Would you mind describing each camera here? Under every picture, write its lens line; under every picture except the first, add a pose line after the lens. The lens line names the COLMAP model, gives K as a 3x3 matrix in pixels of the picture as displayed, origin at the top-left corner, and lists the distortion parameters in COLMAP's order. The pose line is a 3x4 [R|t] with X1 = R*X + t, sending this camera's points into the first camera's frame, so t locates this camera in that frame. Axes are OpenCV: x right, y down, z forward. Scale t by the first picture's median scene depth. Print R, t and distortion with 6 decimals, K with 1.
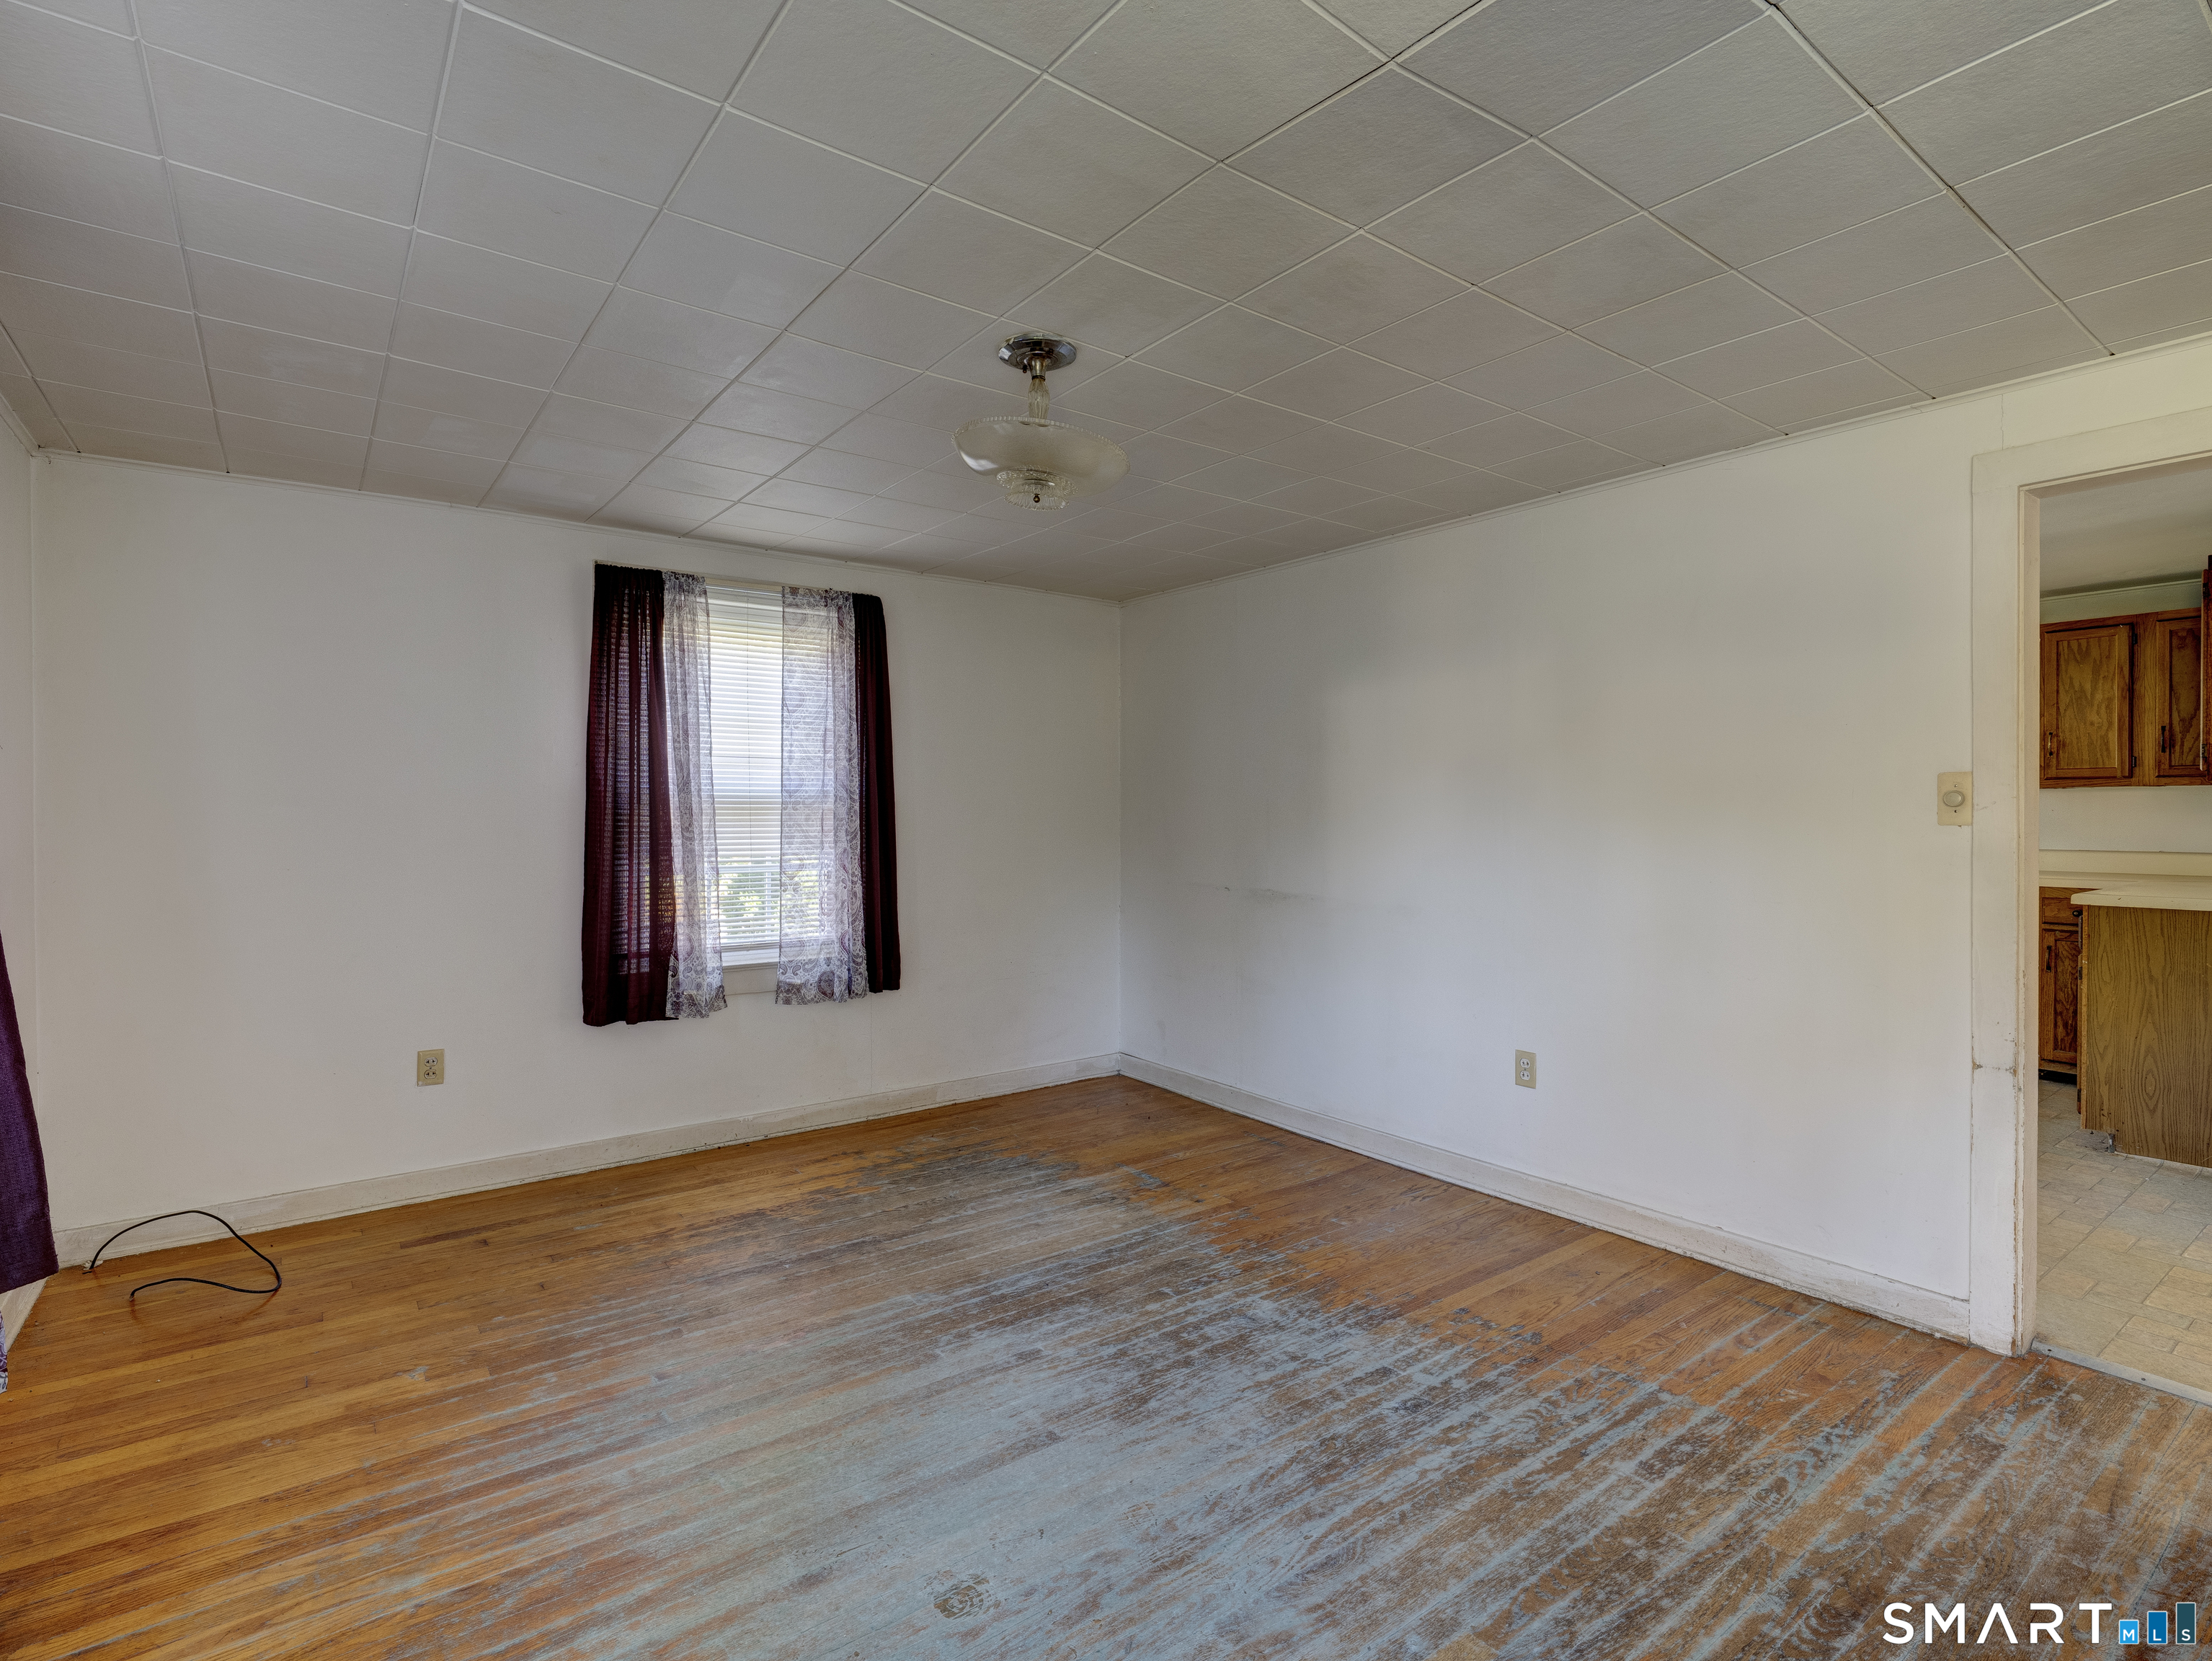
lens RADIAL K [[1060.6, 0, 1085.0], [0, 1060.6, 831.2], [0, 0, 1]] dist [0.006064, 0.000091]
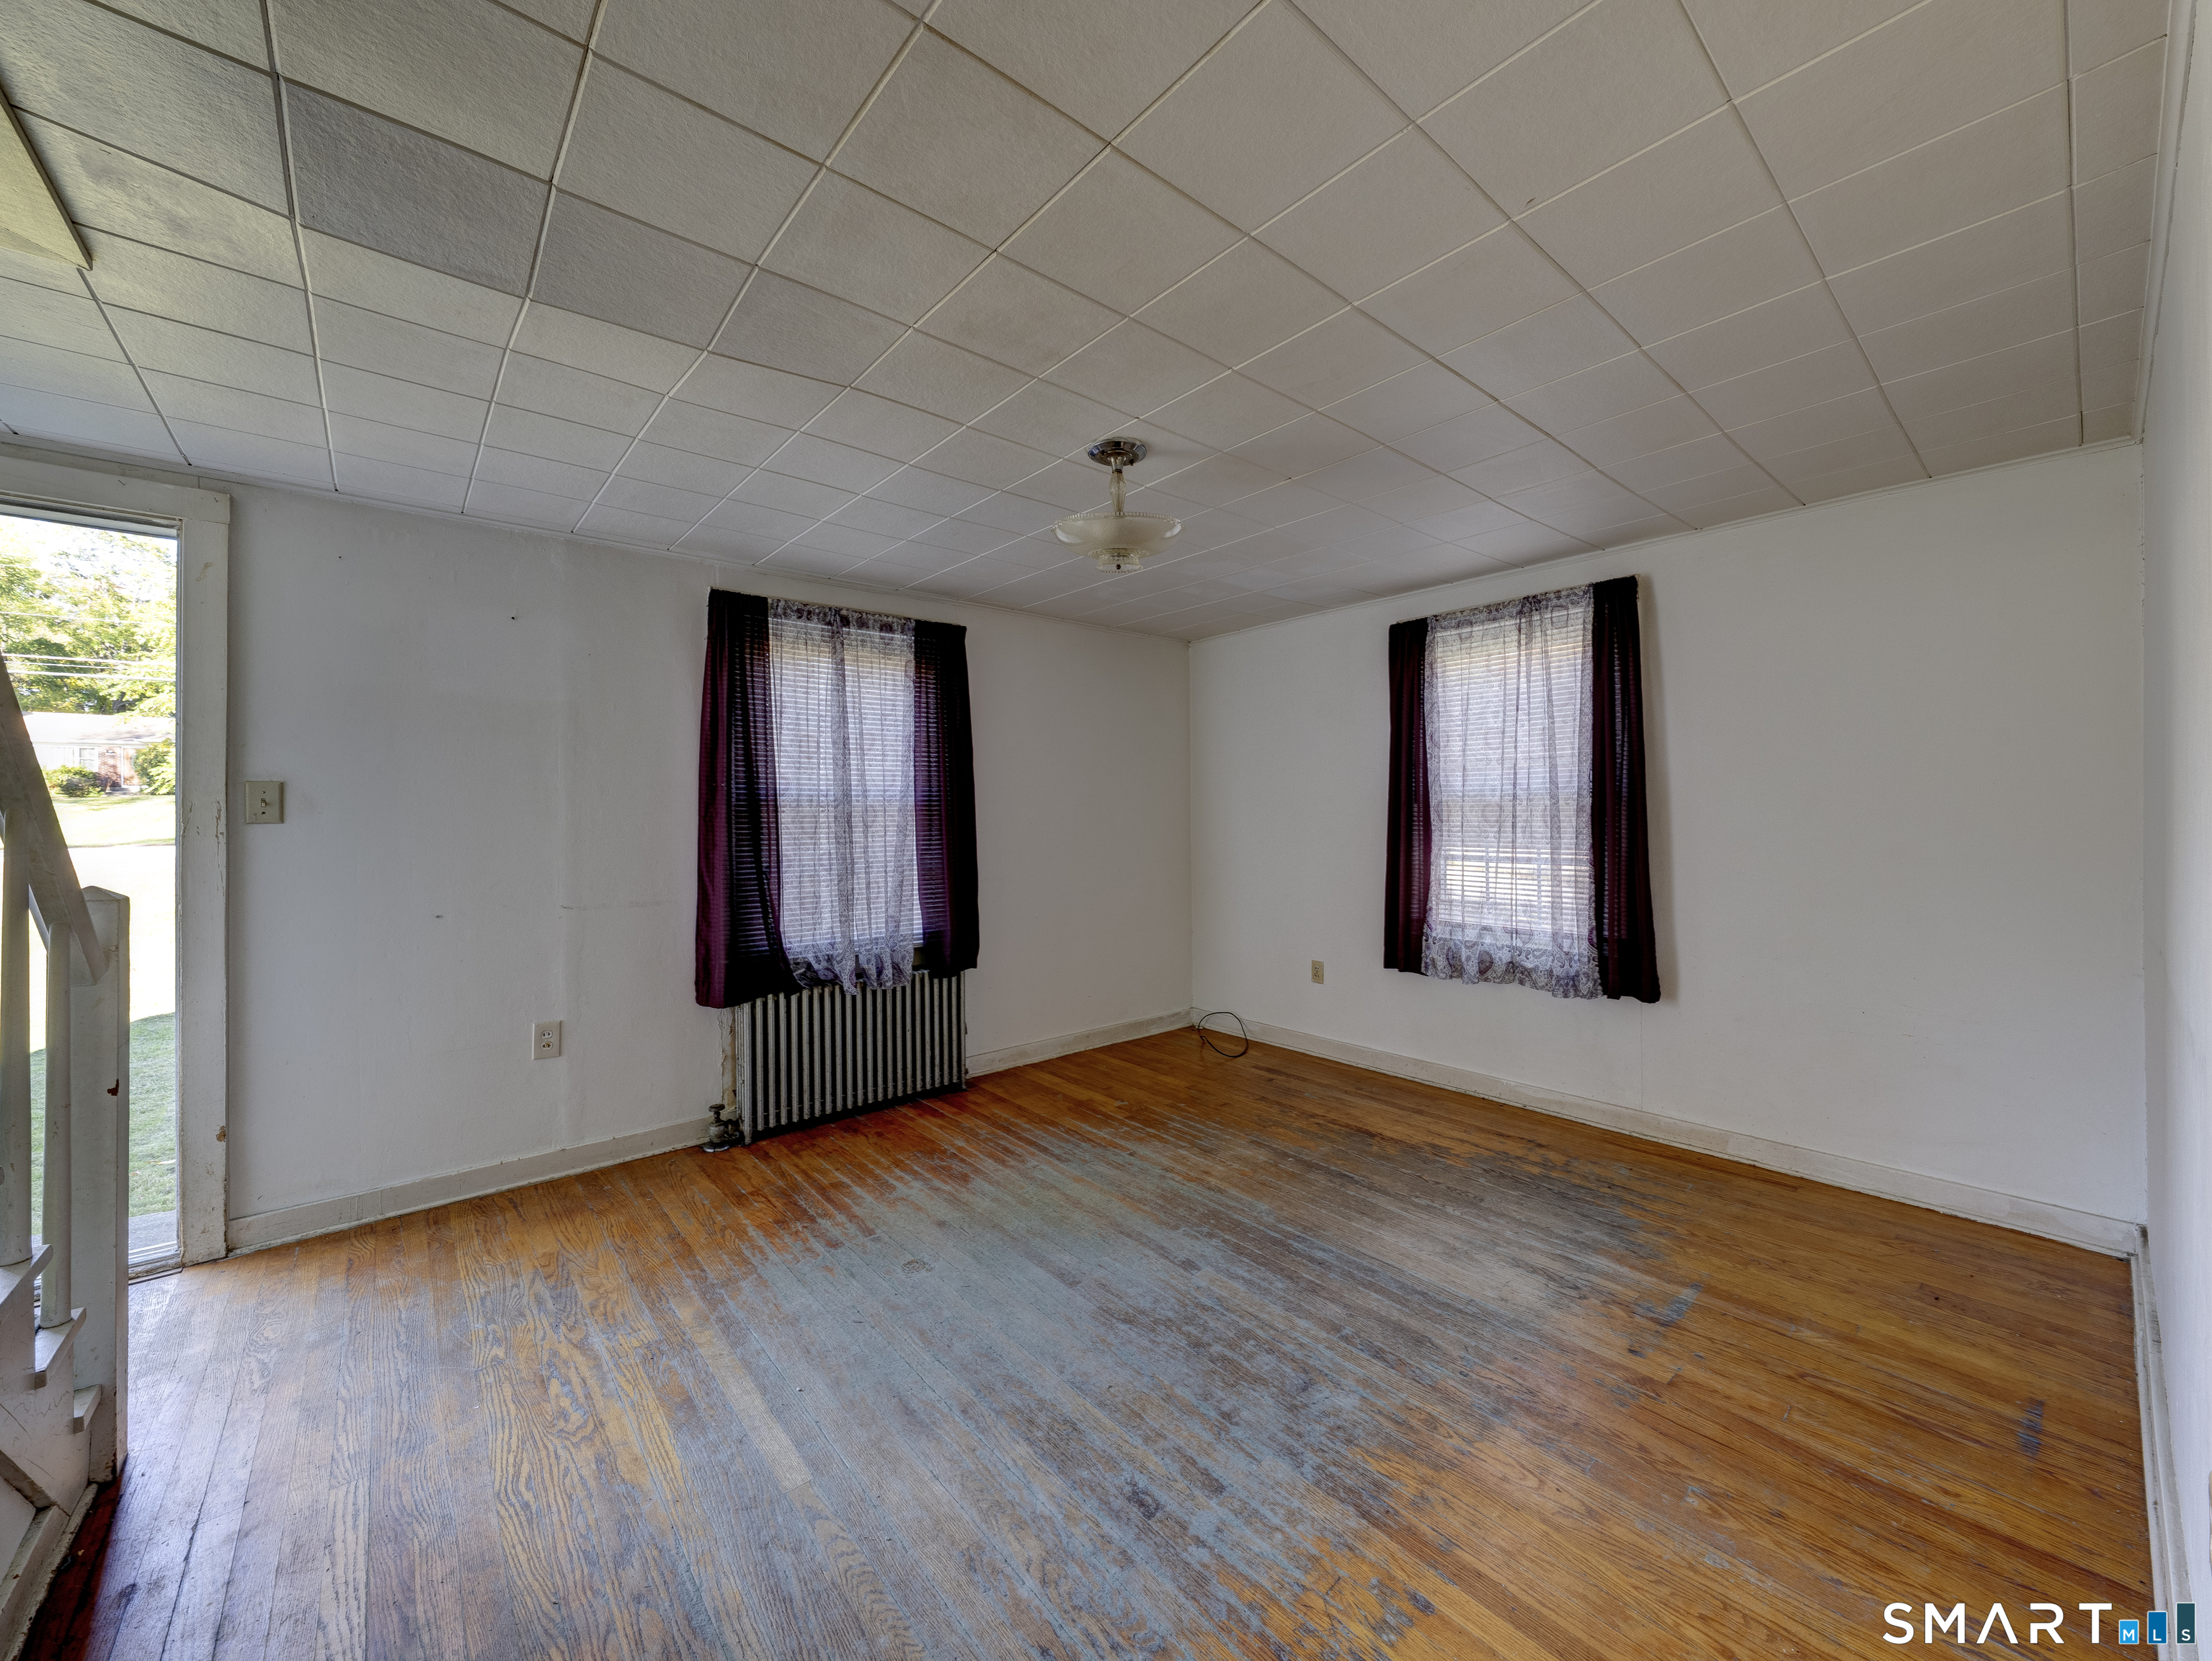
lens RADIAL K [[880.6, 0, 1119.4], [0, 880.6, 822.6], [0, 0, 1]] dist [0.002310, -0.000249]
pose [[0.072358, 0.008450, -0.997343, 0.837861], [-0.006173, 0.999949, 0.008024, -0.011588], [0.997360, 0.005576, 0.072407, 0.765230]]
